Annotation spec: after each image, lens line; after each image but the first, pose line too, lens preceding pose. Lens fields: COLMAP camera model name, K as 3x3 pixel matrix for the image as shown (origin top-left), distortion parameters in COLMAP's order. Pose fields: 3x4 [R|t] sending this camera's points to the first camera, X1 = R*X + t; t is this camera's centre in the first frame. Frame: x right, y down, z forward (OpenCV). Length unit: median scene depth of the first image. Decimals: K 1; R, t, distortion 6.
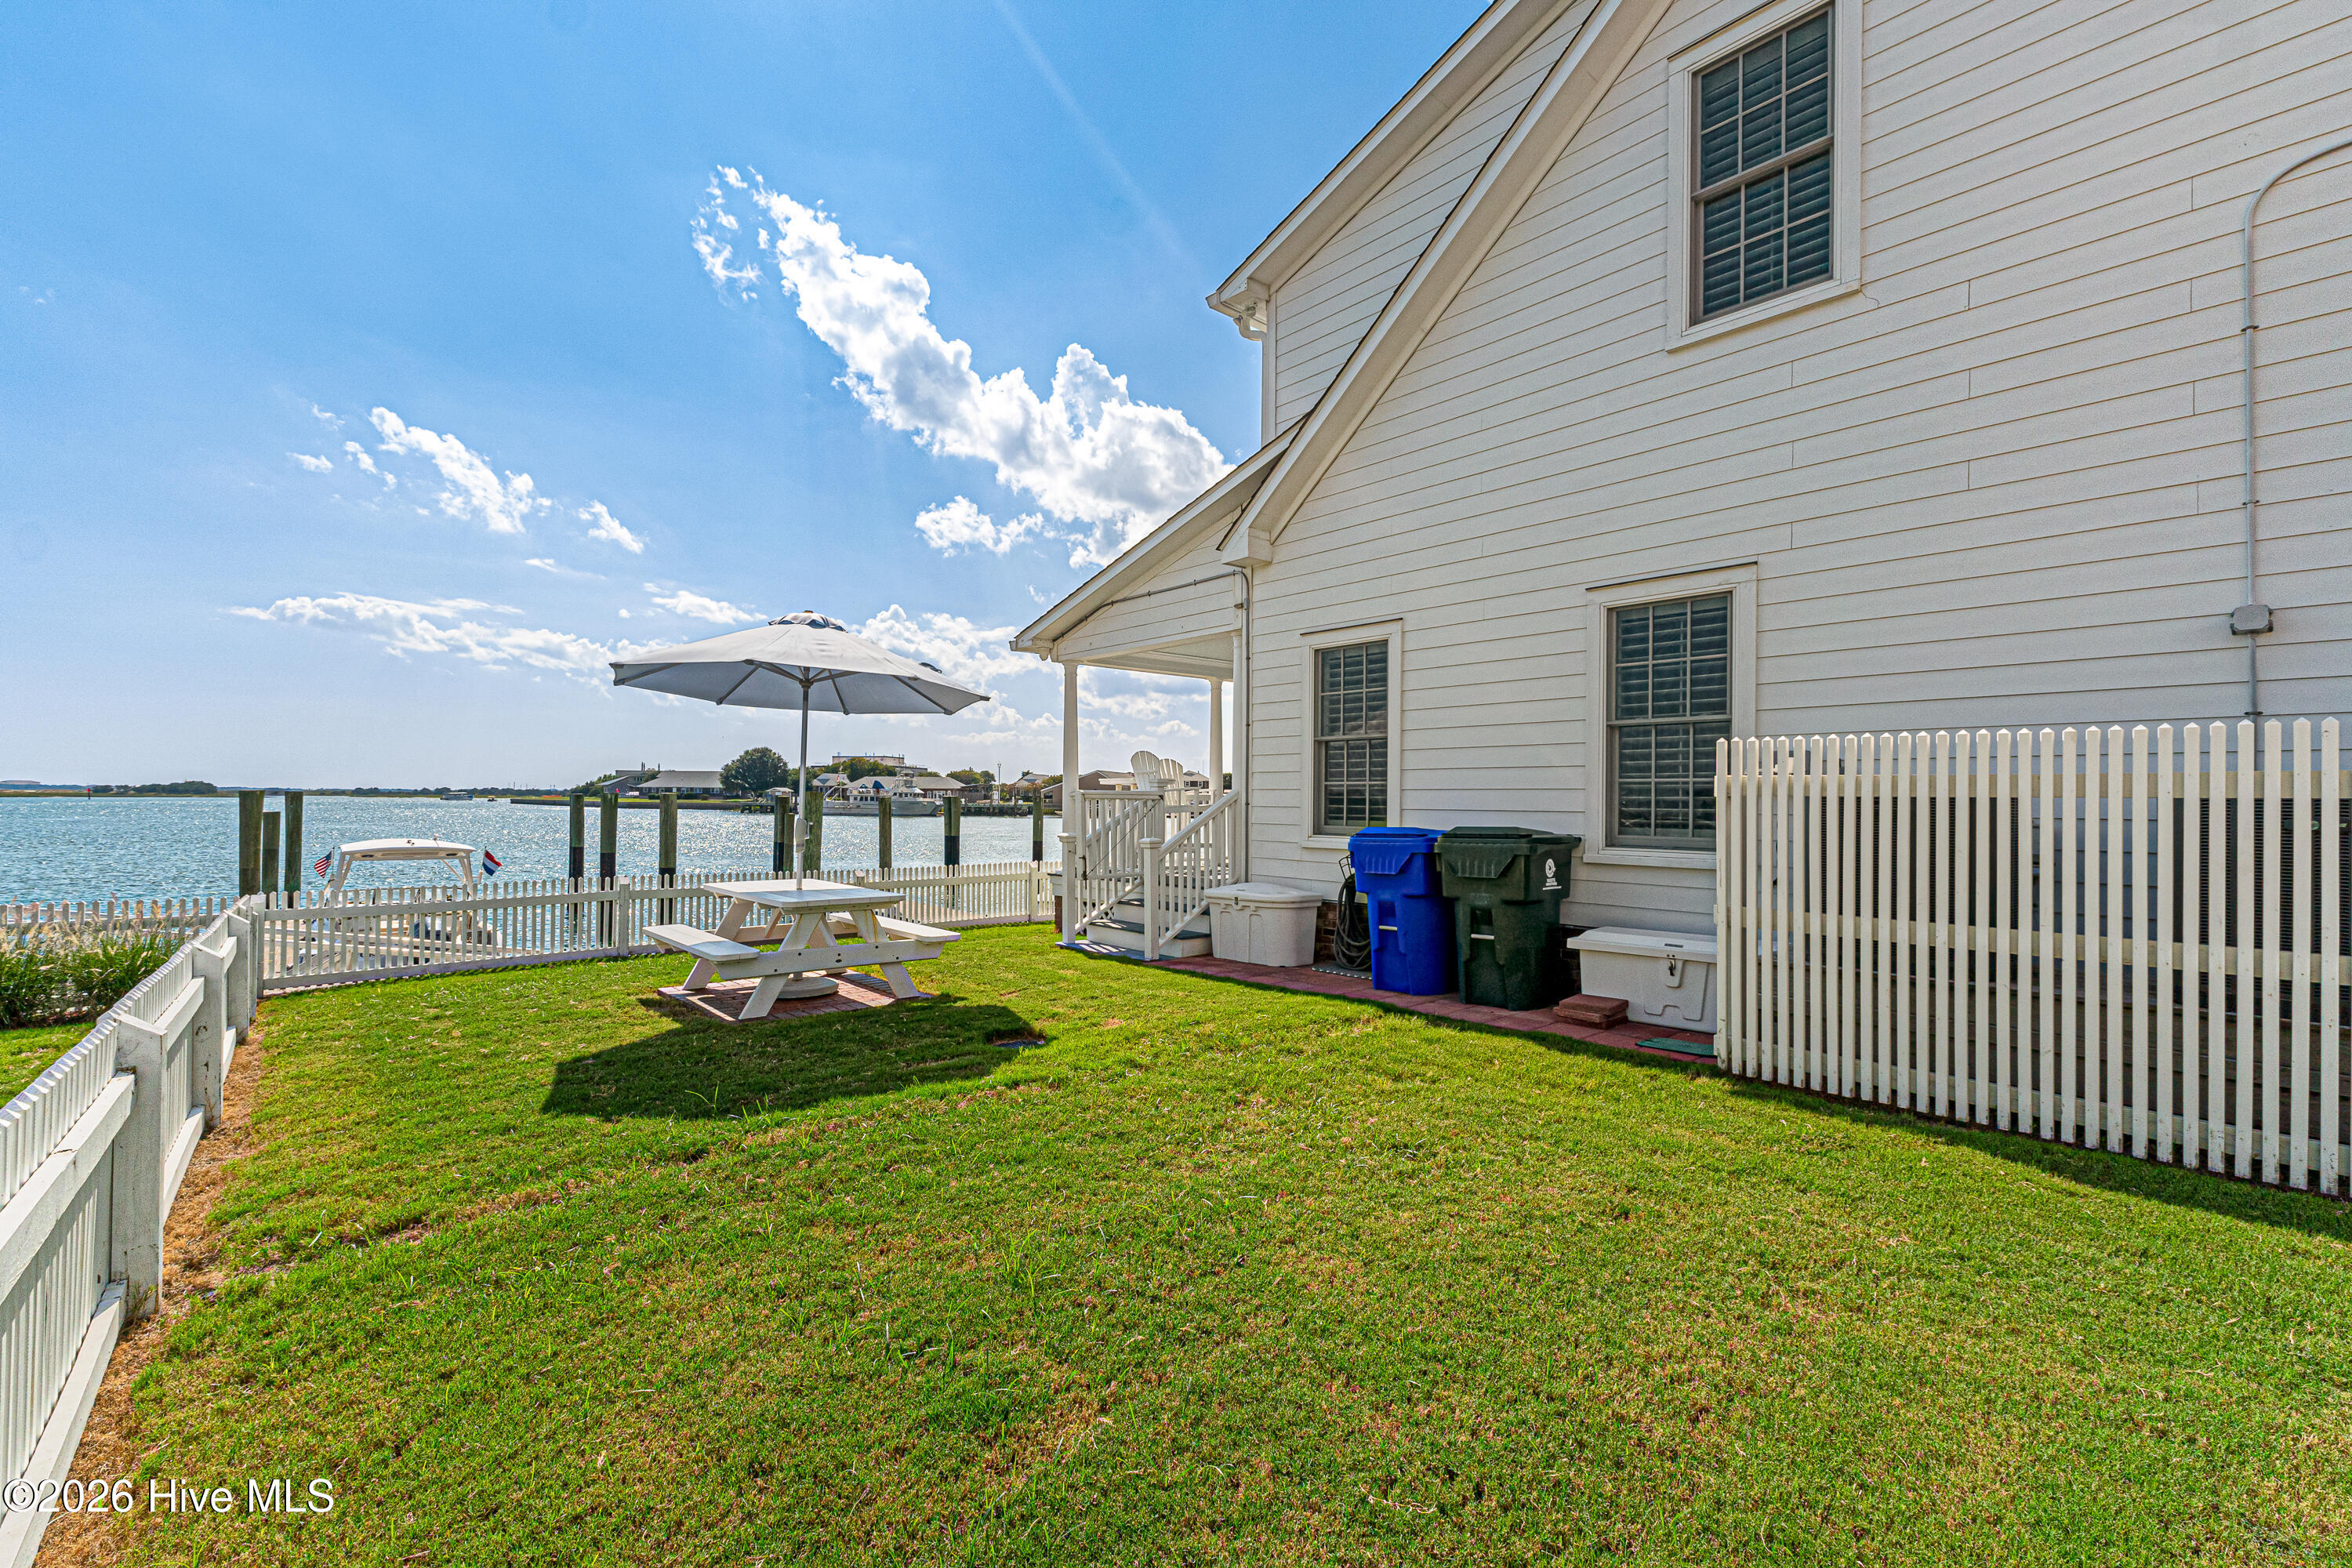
lens RADIAL K [[986.9, 0, 1180.1], [0, 986.9, 794.0], [0, 0, 1]] dist [0.006385, 0.000759]
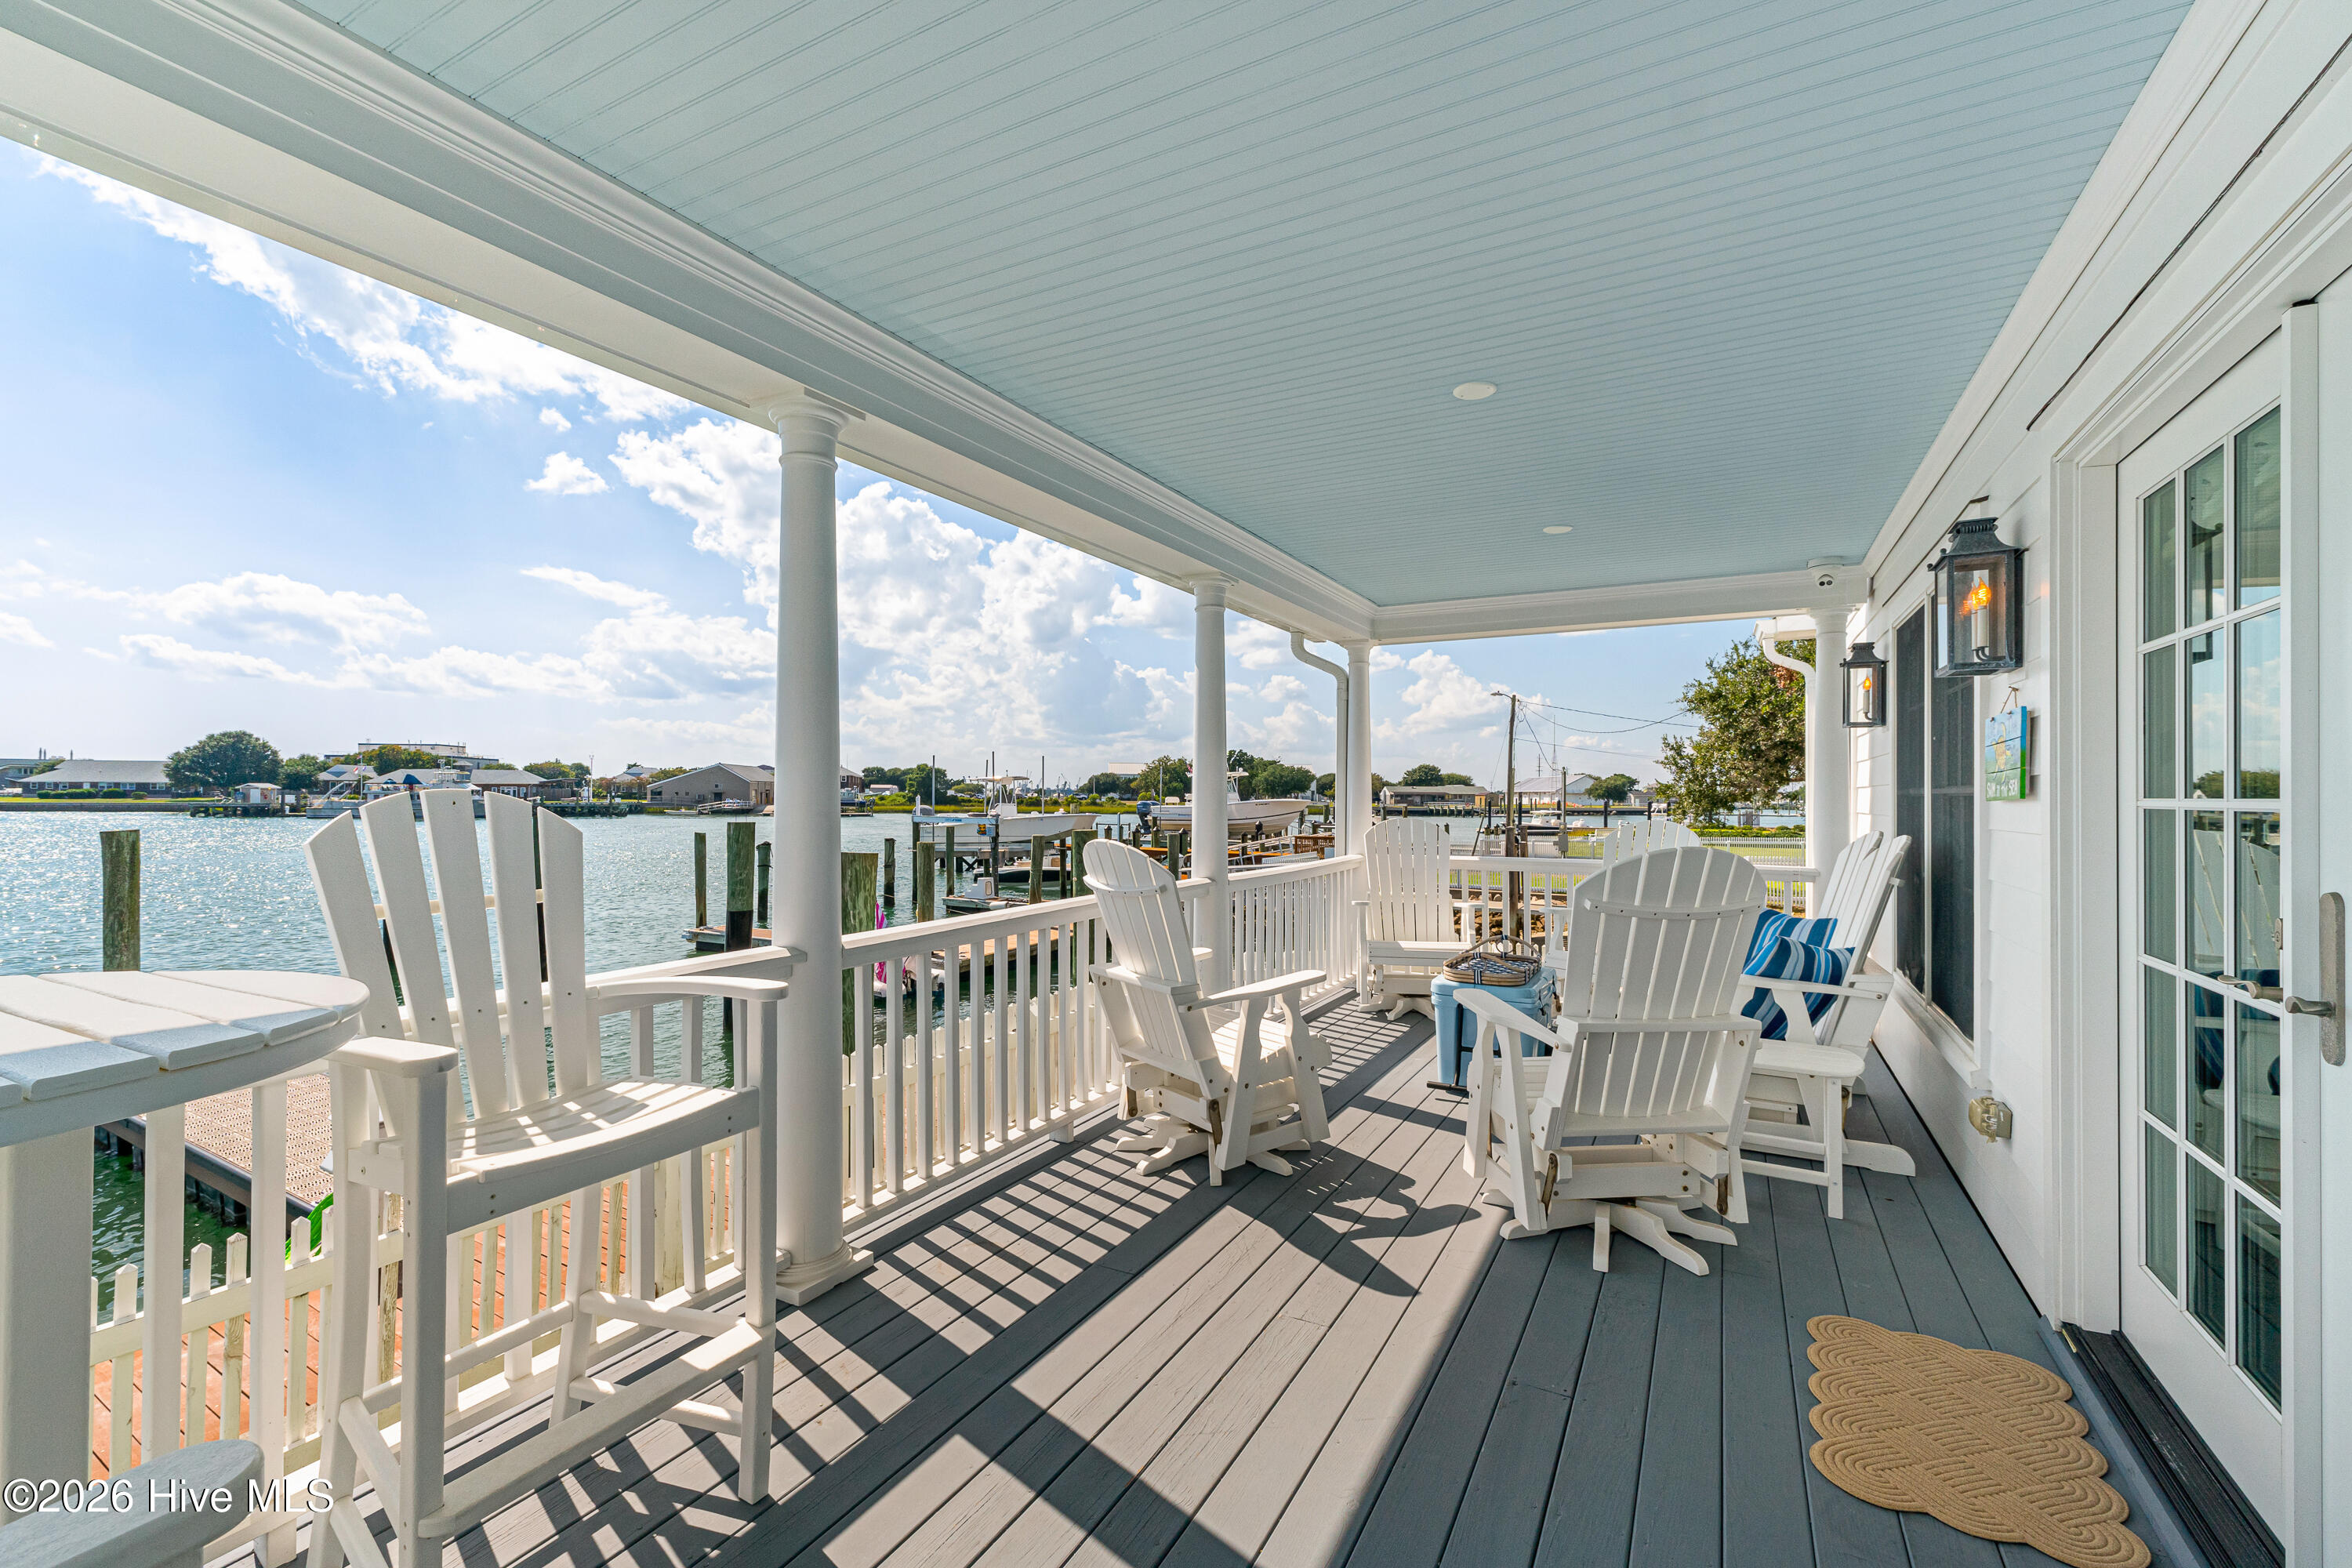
lens RADIAL K [[986.9, 0, 1180.3], [0, 986.9, 780.9], [0, 0, 1]] dist [0.006385, 0.000759]
pose [[0.940119, 0.000430, 0.340846, 0.032928], [0.001990, 0.999975, -0.006752, -0.029782], [-0.340840, 0.007026, 0.940095, 0.672950]]
